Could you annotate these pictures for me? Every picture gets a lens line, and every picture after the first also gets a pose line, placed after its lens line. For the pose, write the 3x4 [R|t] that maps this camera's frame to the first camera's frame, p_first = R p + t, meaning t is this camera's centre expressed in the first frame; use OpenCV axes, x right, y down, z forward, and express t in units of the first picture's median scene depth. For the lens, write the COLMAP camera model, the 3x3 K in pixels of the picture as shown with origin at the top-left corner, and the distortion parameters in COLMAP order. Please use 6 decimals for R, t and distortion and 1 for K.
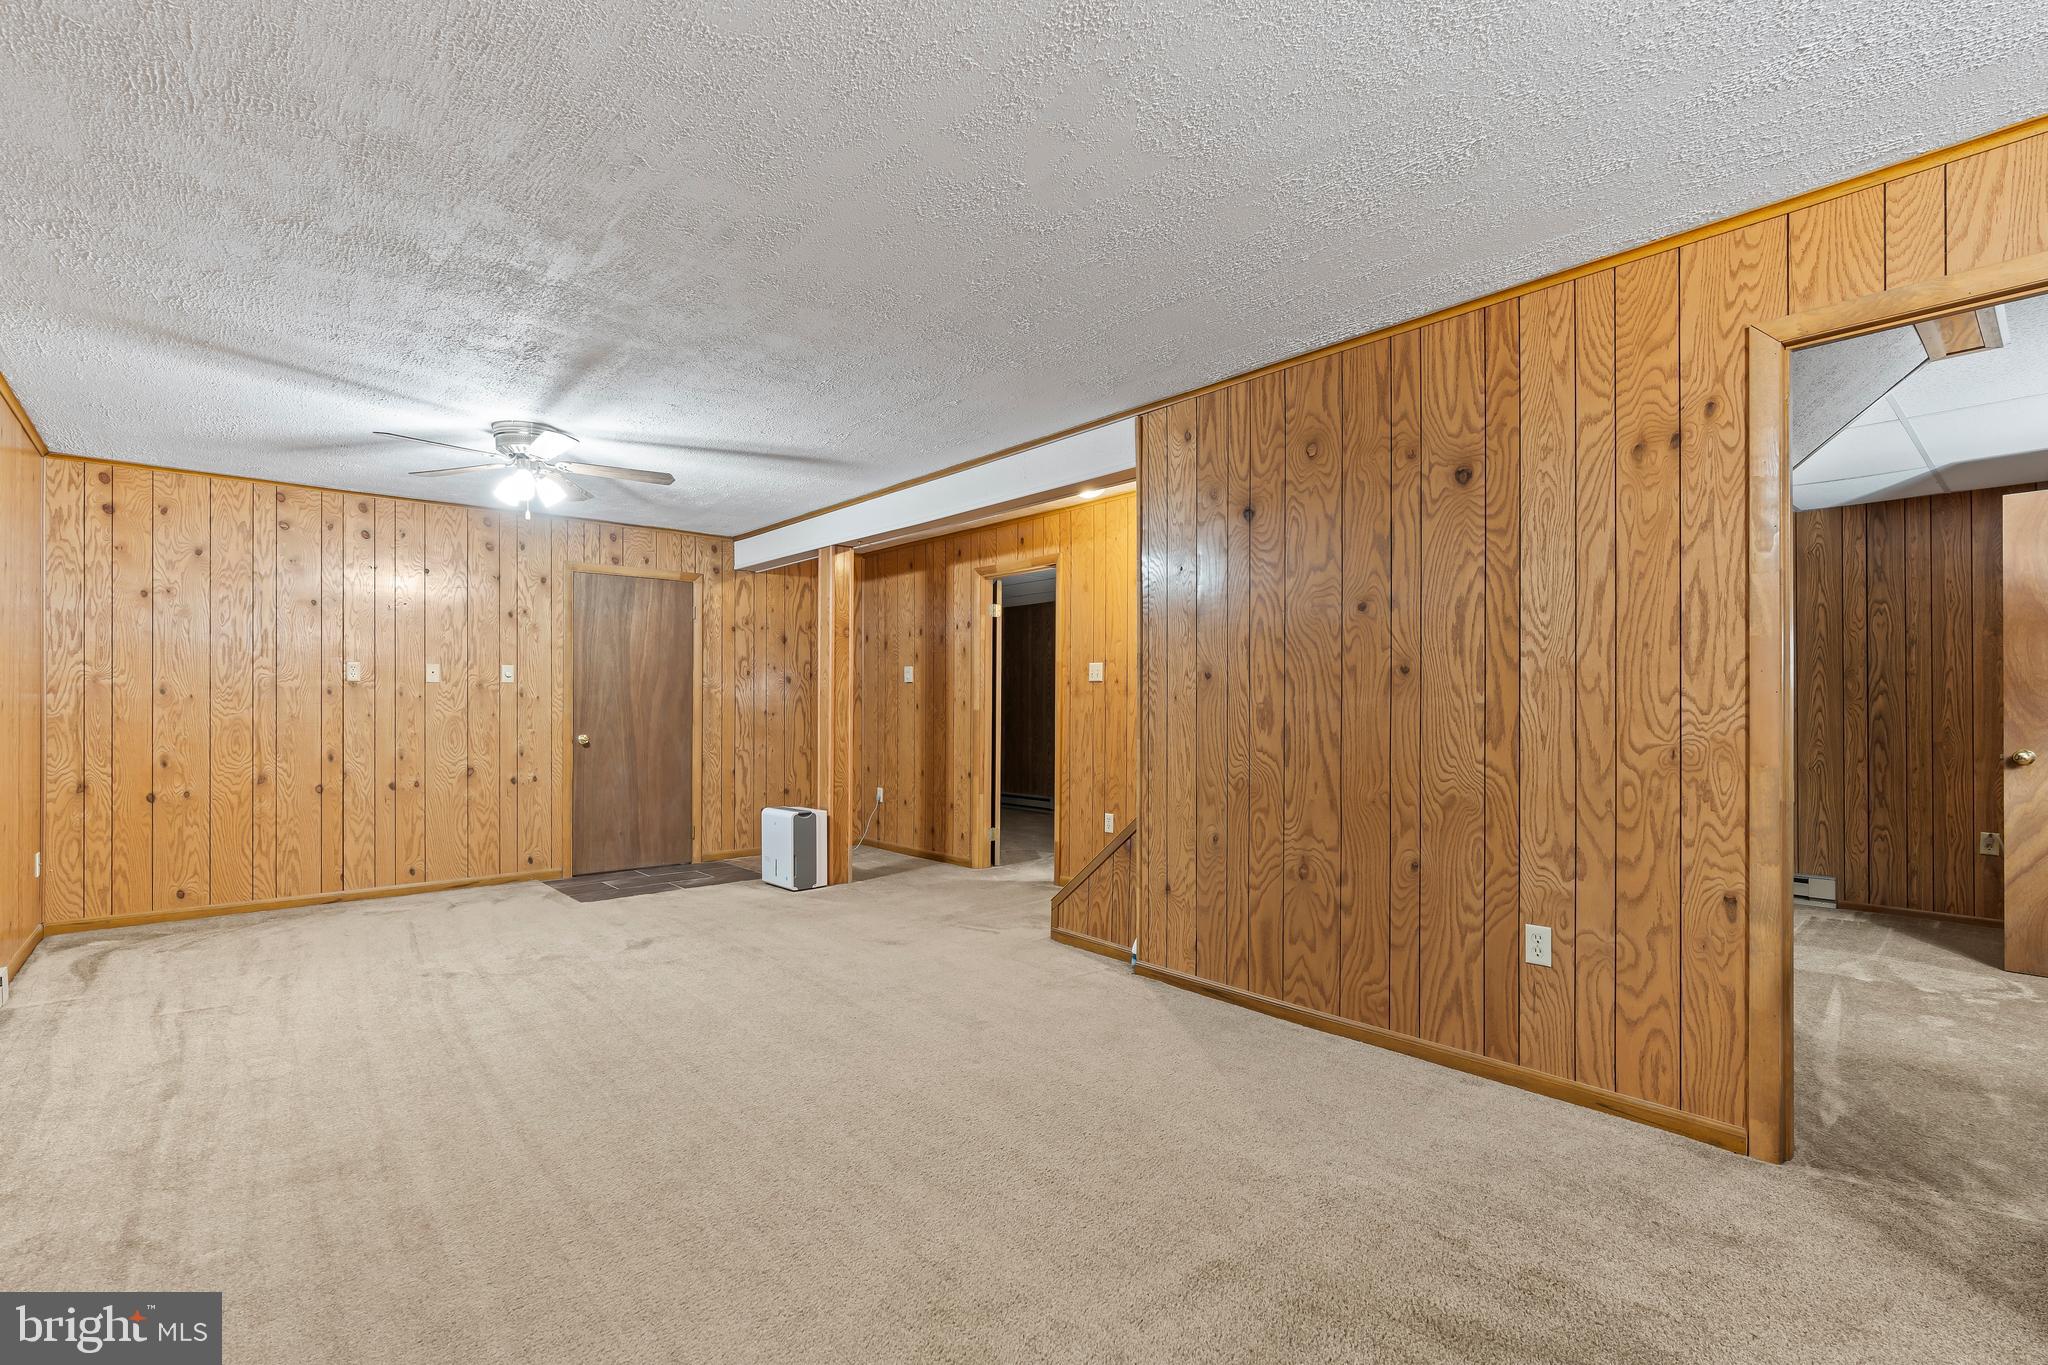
lens RADIAL K [[938.2, 0, 1027.0], [0, 938.2, 704.5], [0, 0, 1]] dist [-0.000706, -0.000266]
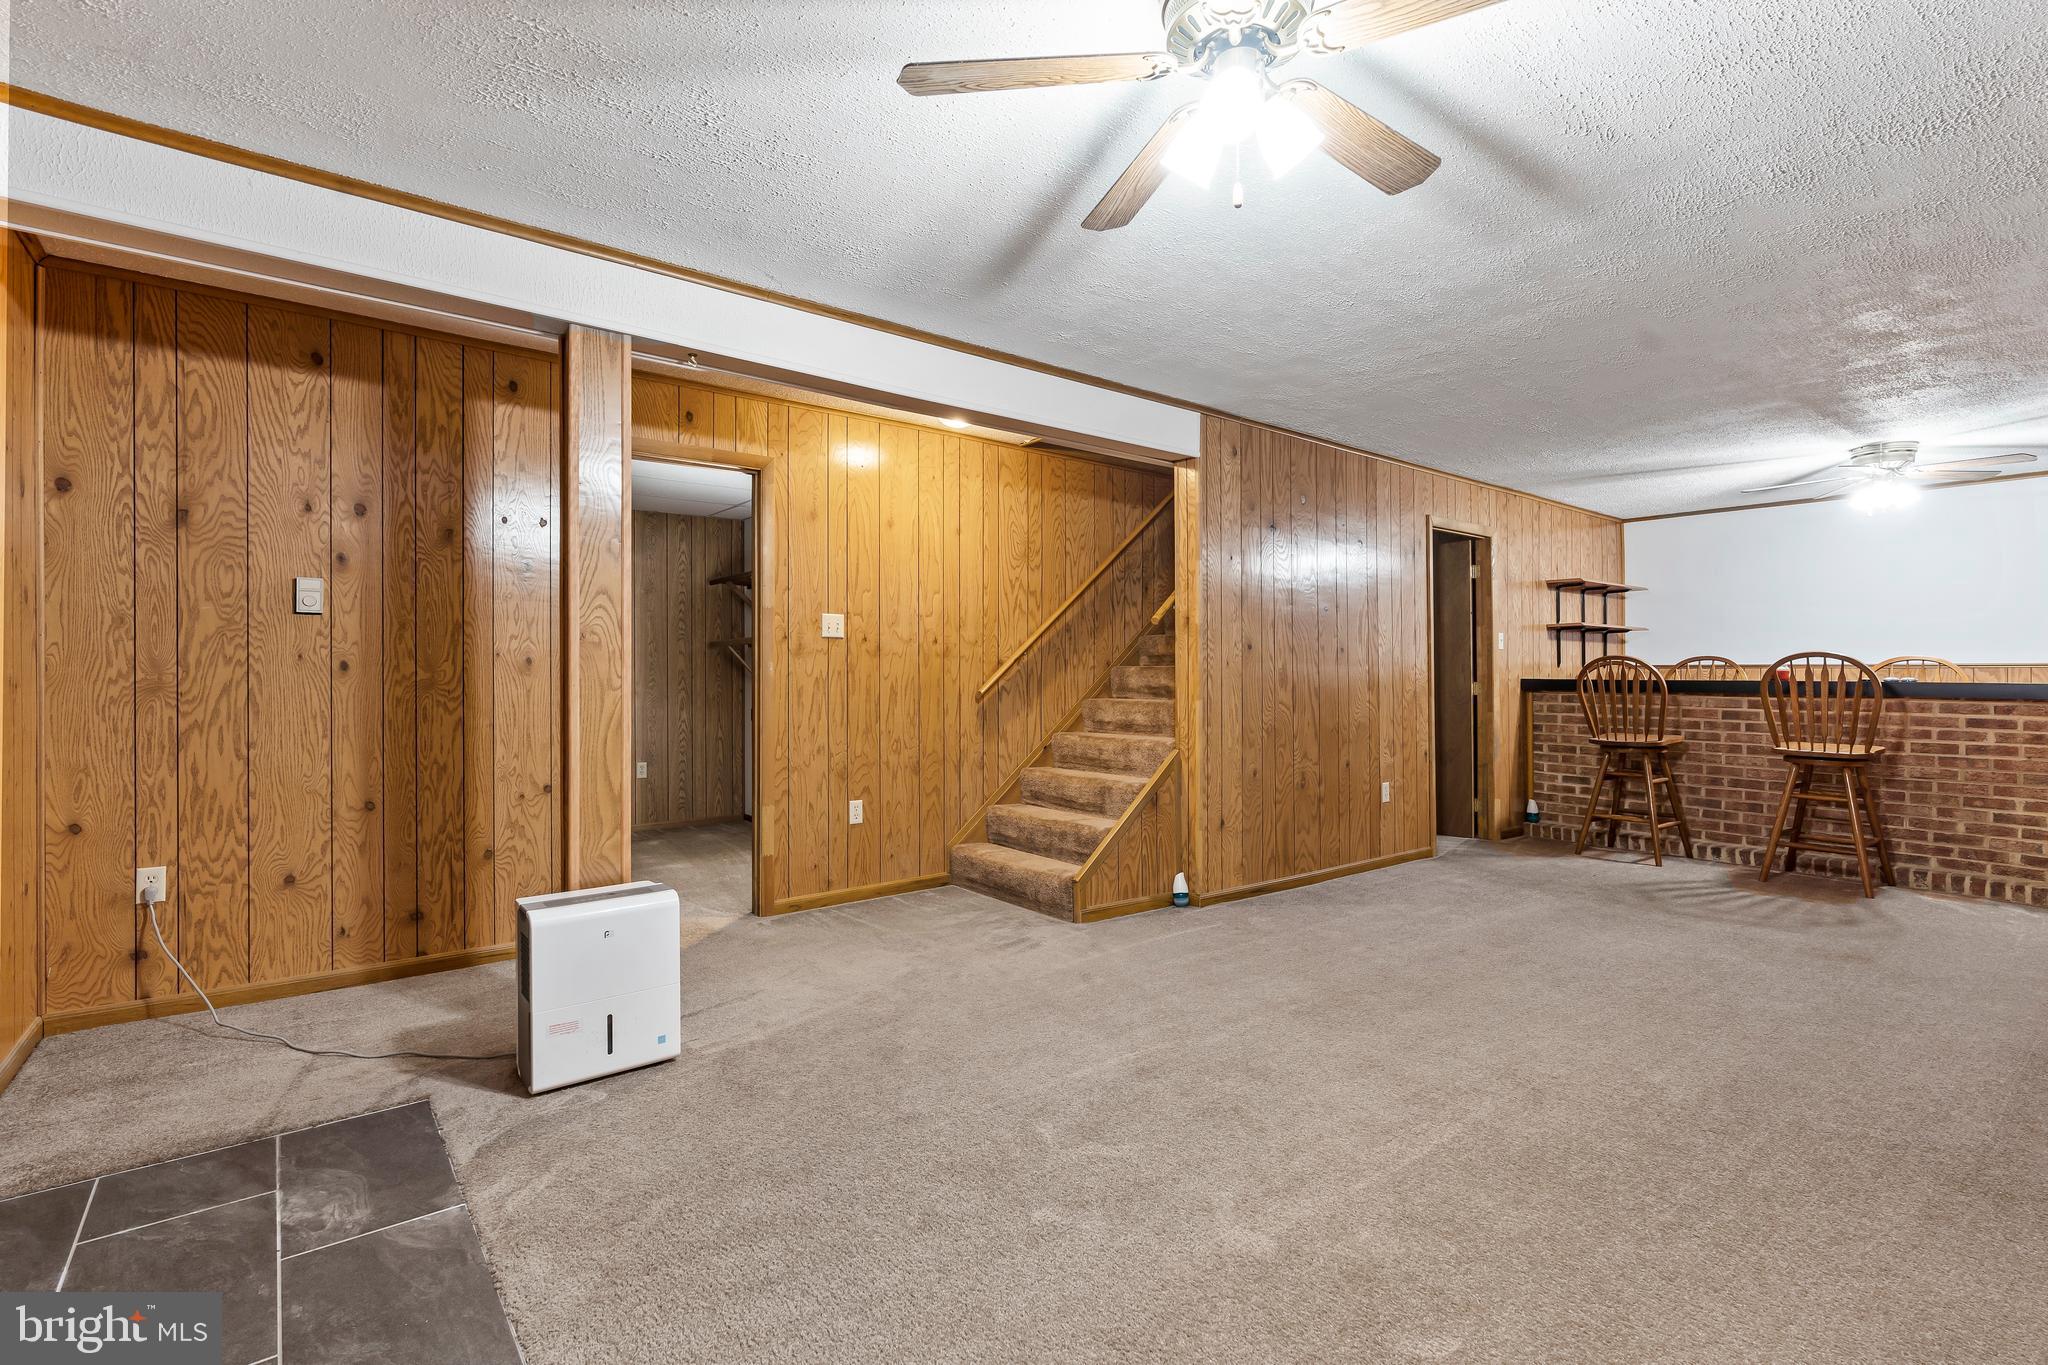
lens RADIAL K [[938.2, 0, 1026.1], [0, 938.2, 670.9], [0, 0, 1]] dist [-0.000706, -0.000266]
pose [[0.054433, 0.001227, 0.998517, -0.930994], [-0.006035, 0.999981, -0.000900, 0.004337], [-0.998499, -0.005977, 0.054440, 1.045260]]
